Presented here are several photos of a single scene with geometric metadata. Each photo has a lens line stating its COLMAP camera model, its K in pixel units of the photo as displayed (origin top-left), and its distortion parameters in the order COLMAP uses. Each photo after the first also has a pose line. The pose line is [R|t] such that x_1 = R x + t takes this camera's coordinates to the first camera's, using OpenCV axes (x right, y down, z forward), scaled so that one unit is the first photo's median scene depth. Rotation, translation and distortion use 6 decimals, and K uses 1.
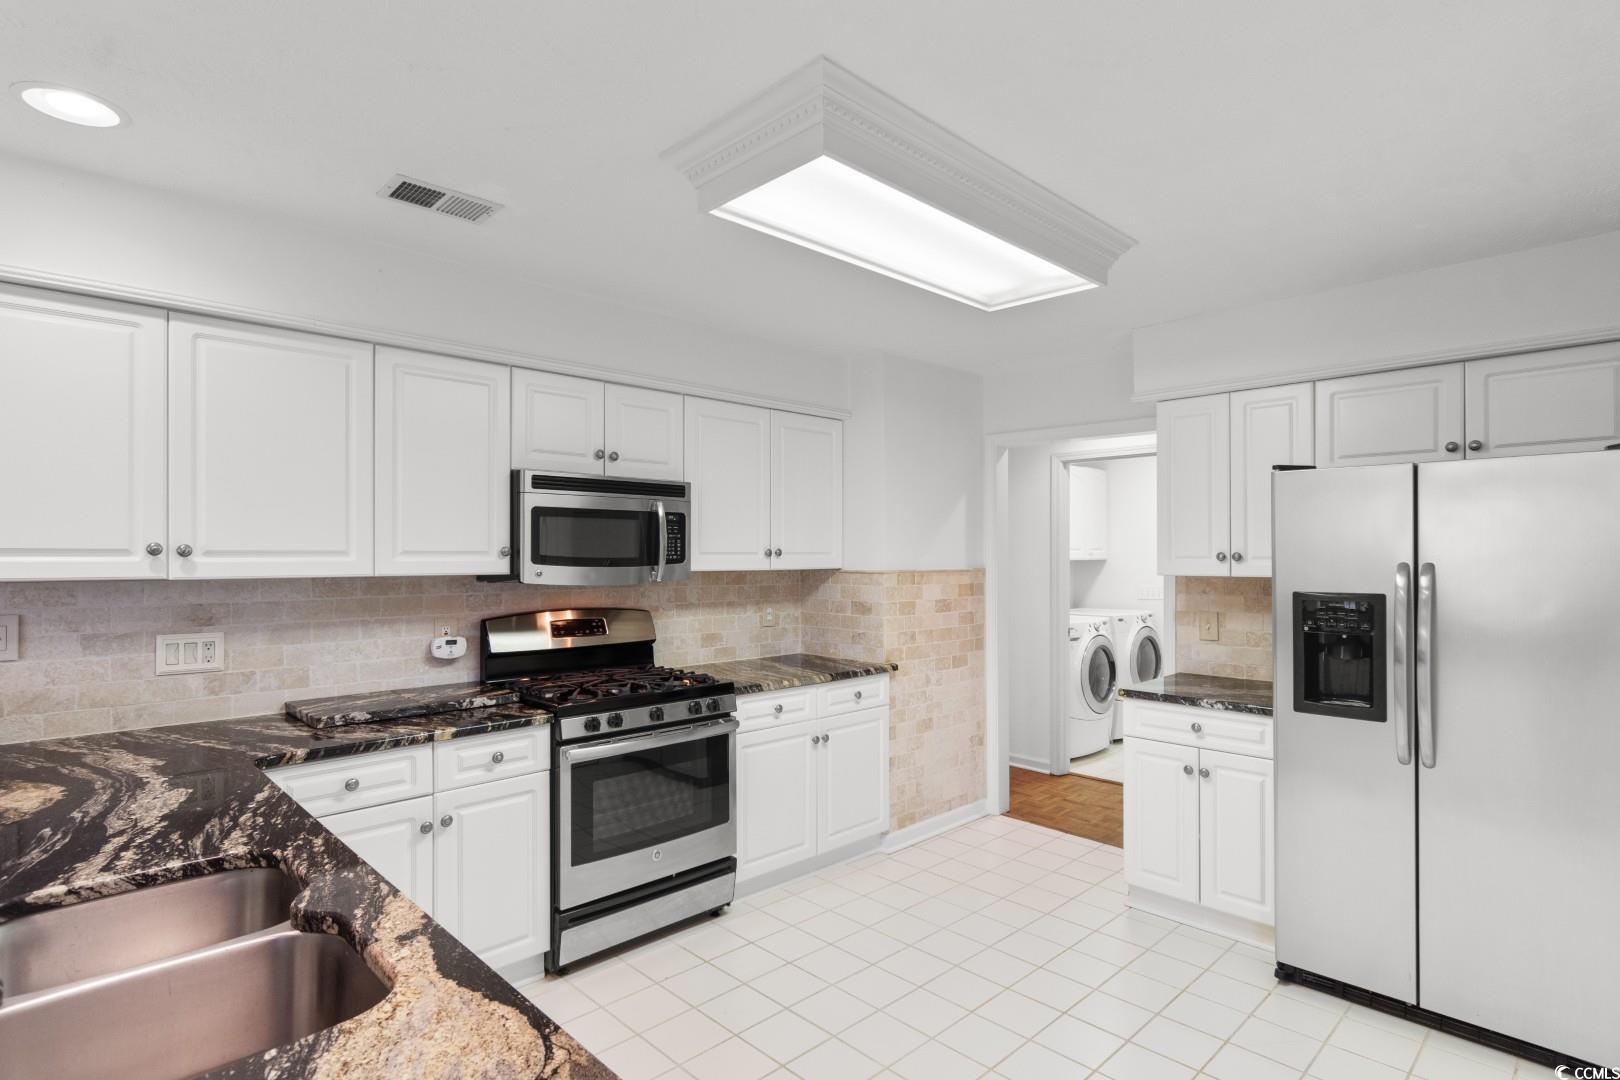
lens RADIAL K [[819.6, 0, 807.6], [0, 819.6, 555.4], [0, 0, 1]] dist [0.002858, -0.001370]
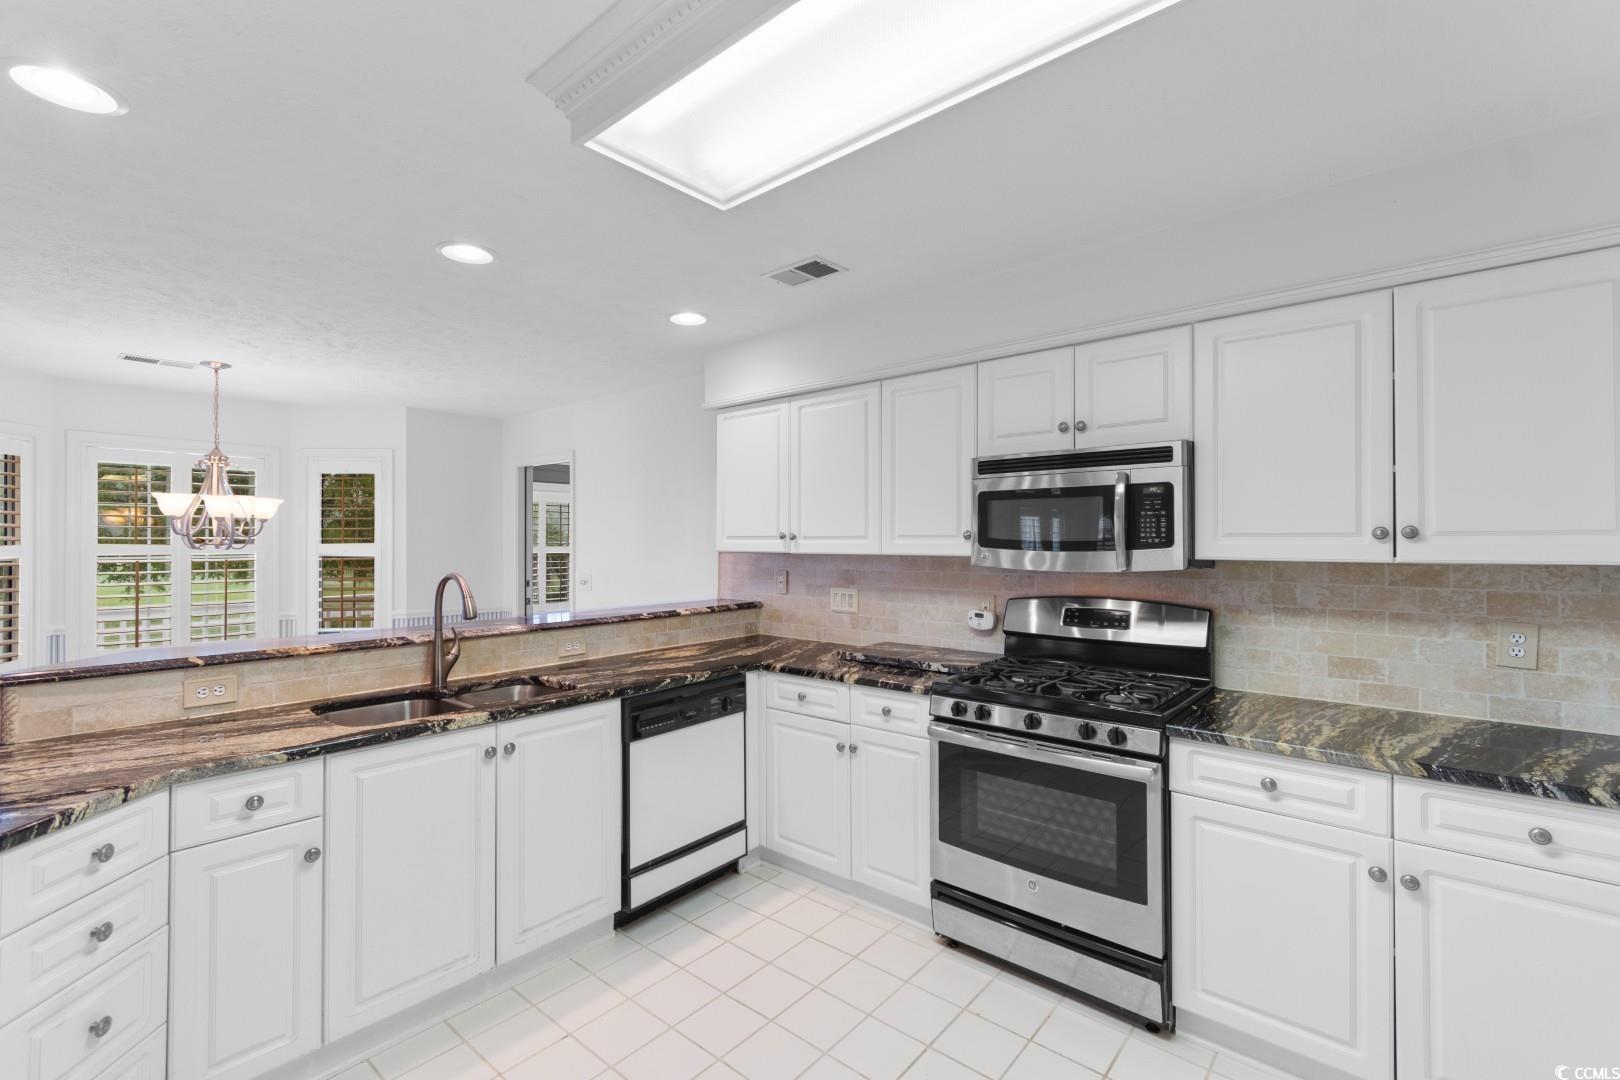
lens RADIAL K [[711.8, 0, 810.0], [0, 711.8, 540.0], [0, 0, 1]] dist [0.003387, -0.000329]
pose [[0.090332, -0.002411, -0.995909, 0.510711], [0.000337, 0.999997, -0.002391, 0.003554], [0.995912, -0.000120, 0.090333, 0.654822]]
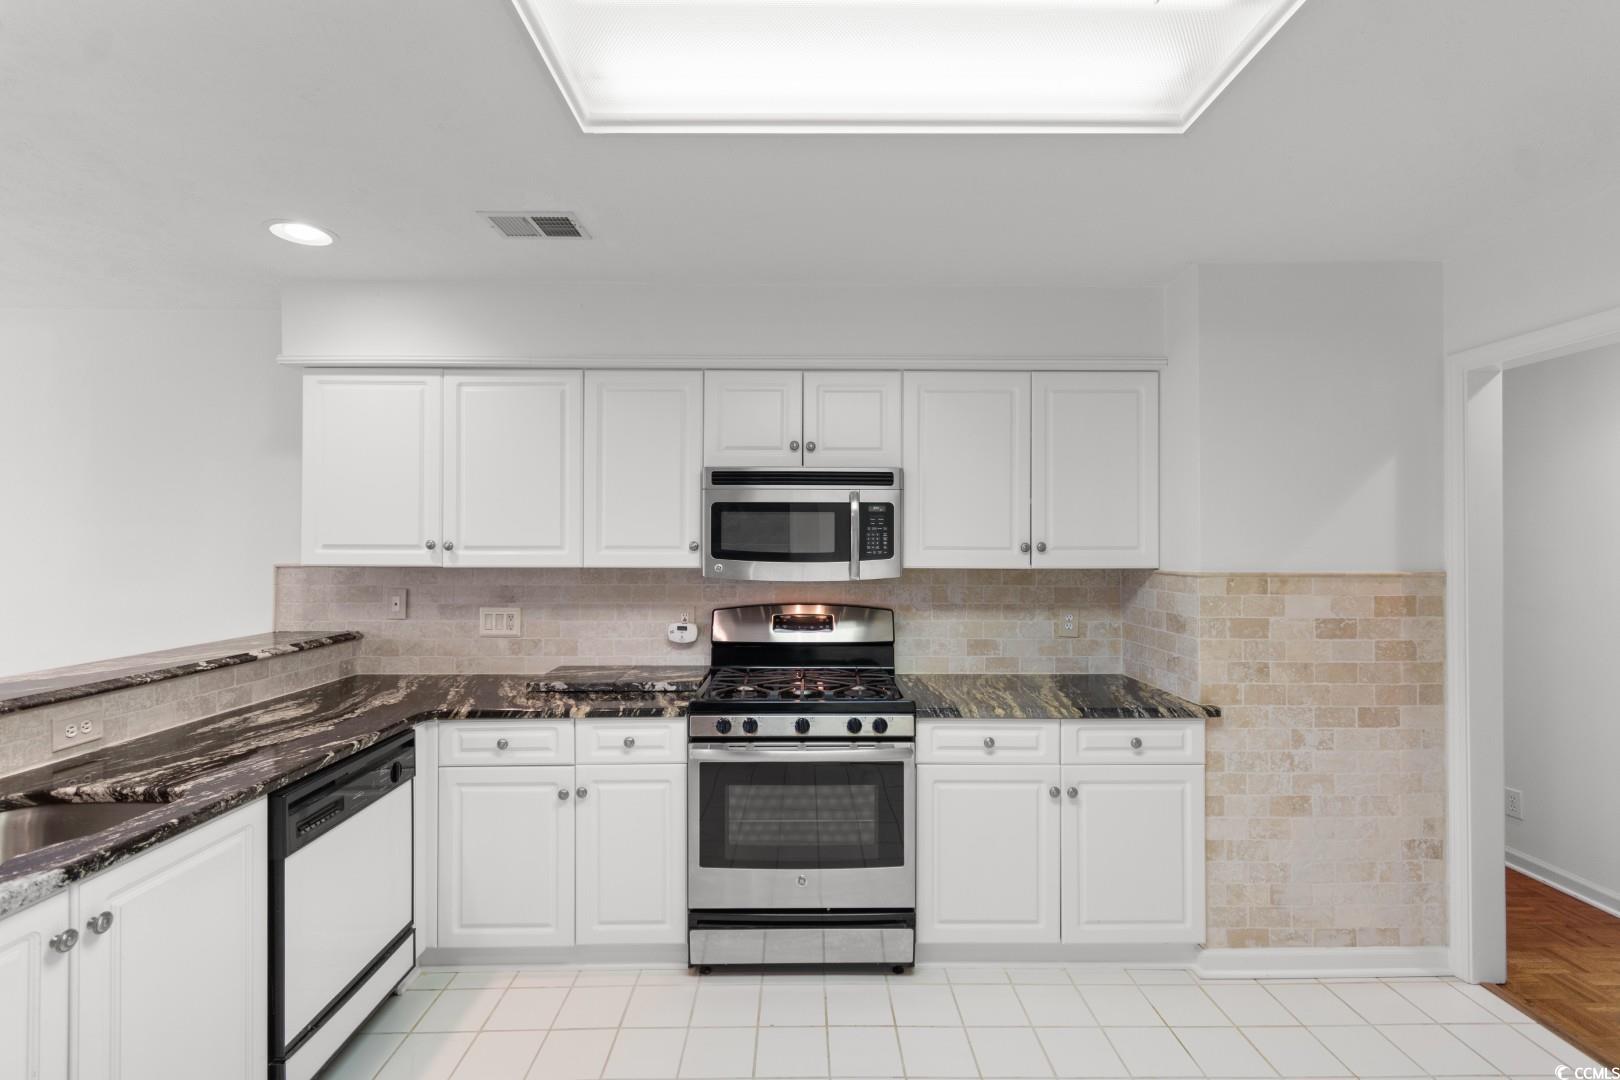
lens RADIAL K [[715.7, 0, 812.4], [0, 715.7, 548.2], [0, 0, 1]] dist [0.003407, -0.000121]
pose [[0.726111, 0.000785, -0.687577, 0.346012], [-0.002122, 0.999997, -0.001100, -0.001343], [0.687574, 0.002258, 0.726111, 0.404954]]
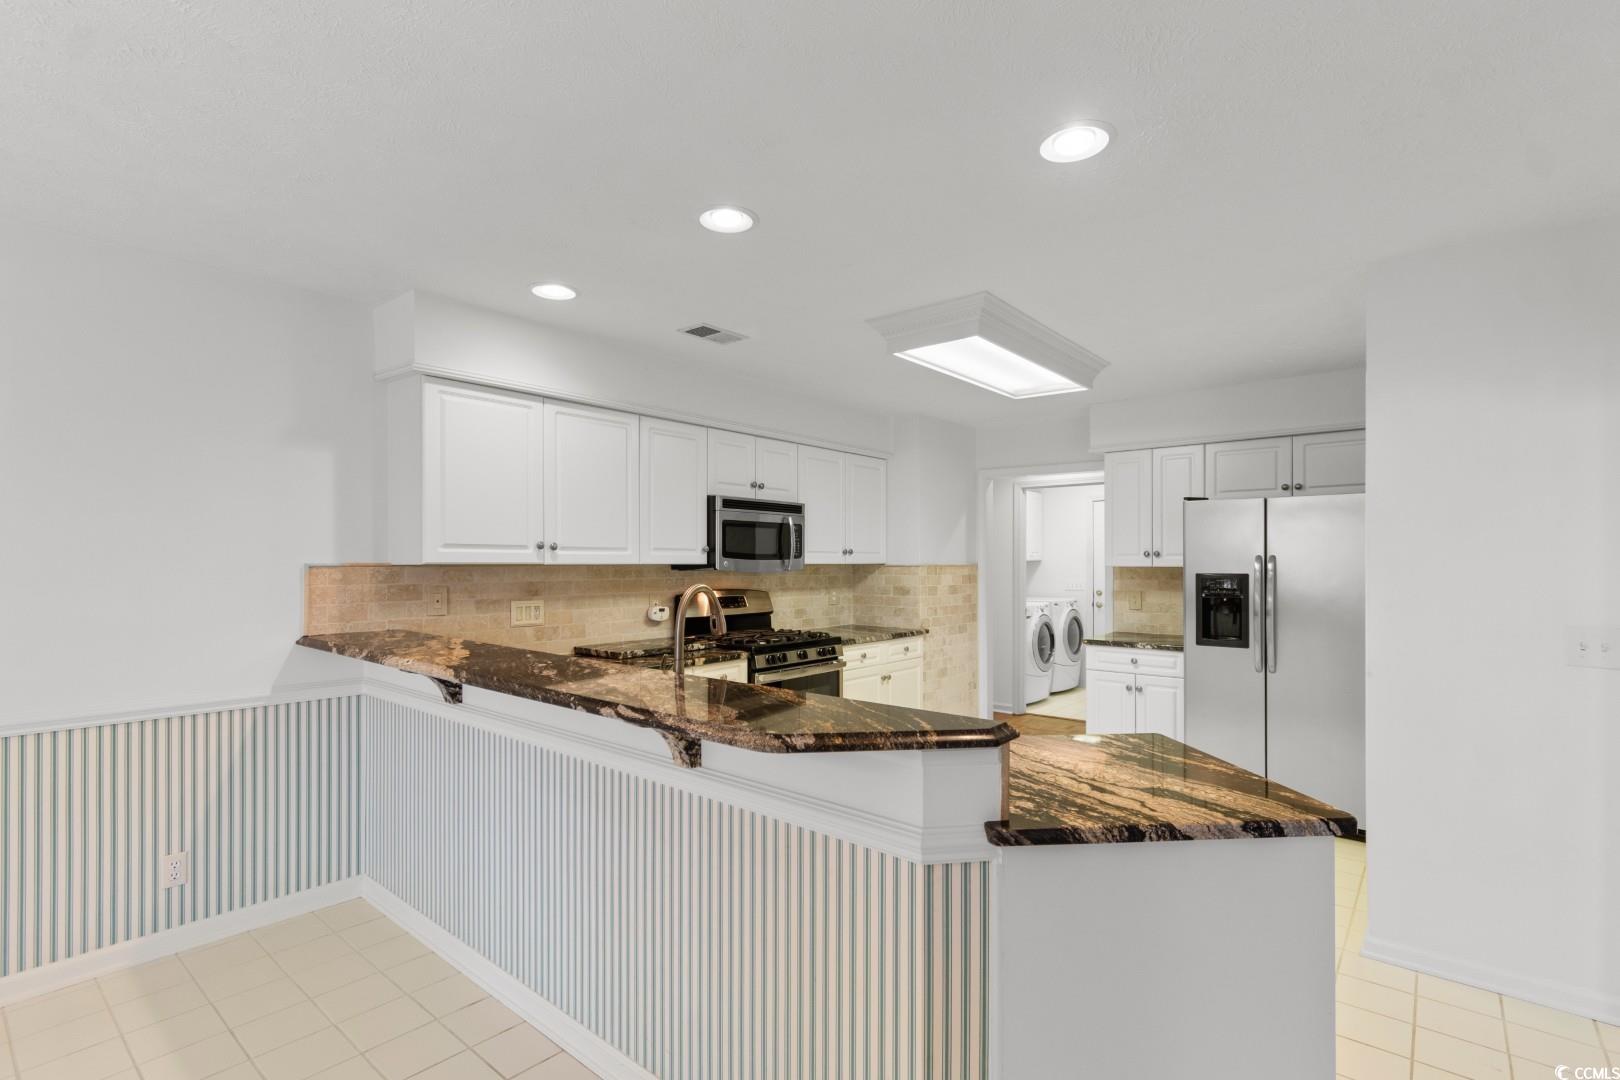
lens RADIAL K [[750.5, 0, 805.6], [0, 750.5, 567.2], [0, 0, 1]] dist [0.003244, 0.000574]
pose [[0.995058, -0.000635, 0.099294, -0.299539], [0.000016, 0.999981, 0.006233, 0.018707], [-0.099296, -0.006200, 0.995039, -0.377565]]
